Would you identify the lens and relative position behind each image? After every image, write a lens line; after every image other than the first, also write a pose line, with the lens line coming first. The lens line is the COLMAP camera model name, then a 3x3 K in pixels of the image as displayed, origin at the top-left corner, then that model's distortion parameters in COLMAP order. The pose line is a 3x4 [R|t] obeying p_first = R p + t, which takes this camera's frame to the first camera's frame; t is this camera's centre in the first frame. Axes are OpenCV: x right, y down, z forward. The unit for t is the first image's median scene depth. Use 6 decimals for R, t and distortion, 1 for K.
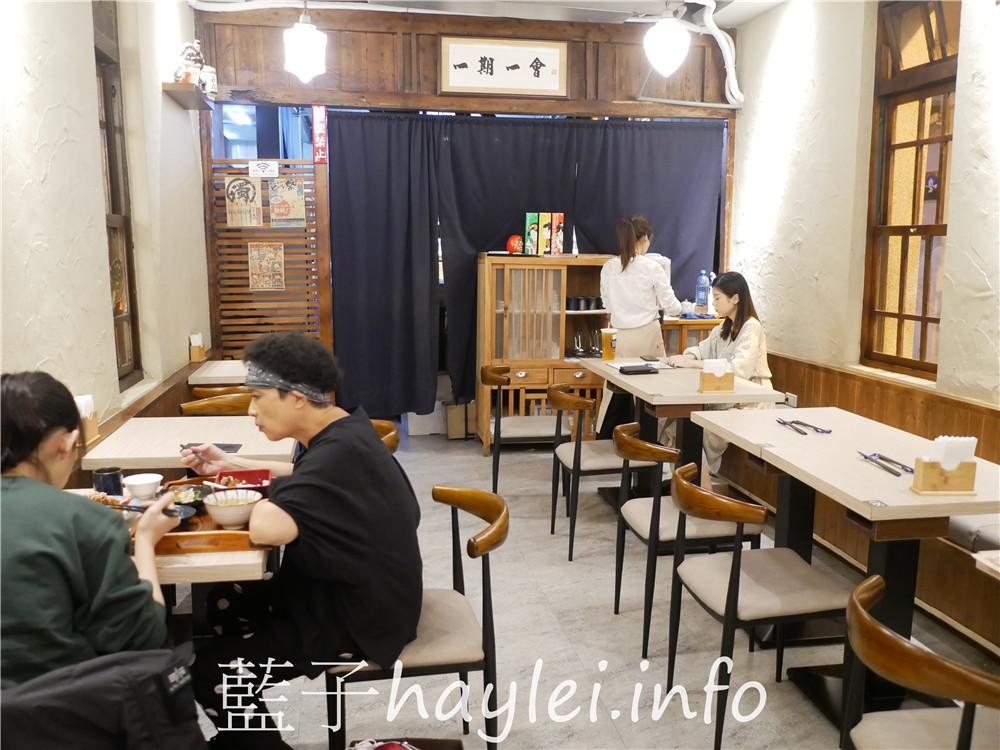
lens RADIAL K [[873.3, 0, 501.3], [0, 873.3, 376.5], [0, 0, 1]] dist [-0.029396, 0.005974]
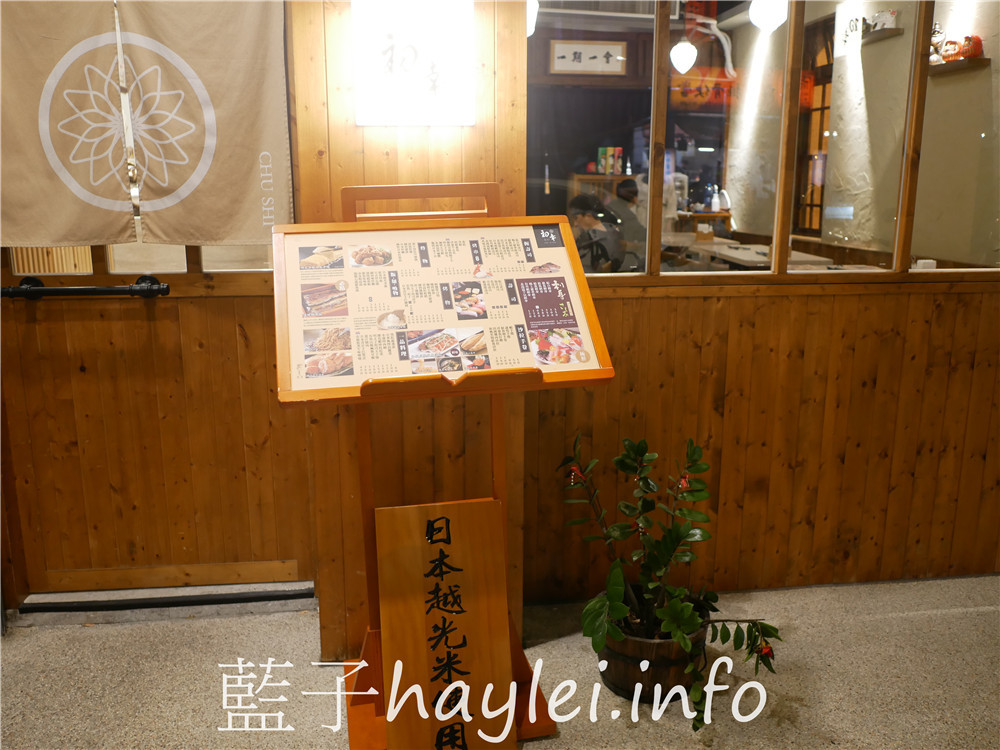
lens RADIAL K [[873.3, 0, 499.3], [0, 873.3, 373.6], [0, 0, 1]] dist [-0.029396, 0.005974]
pose [[0.998923, 0.010352, -0.045229, -0.081998], [-0.007200, 0.997569, 0.069309, 0.125023], [0.045837, -0.068908, 0.996569, -0.675389]]
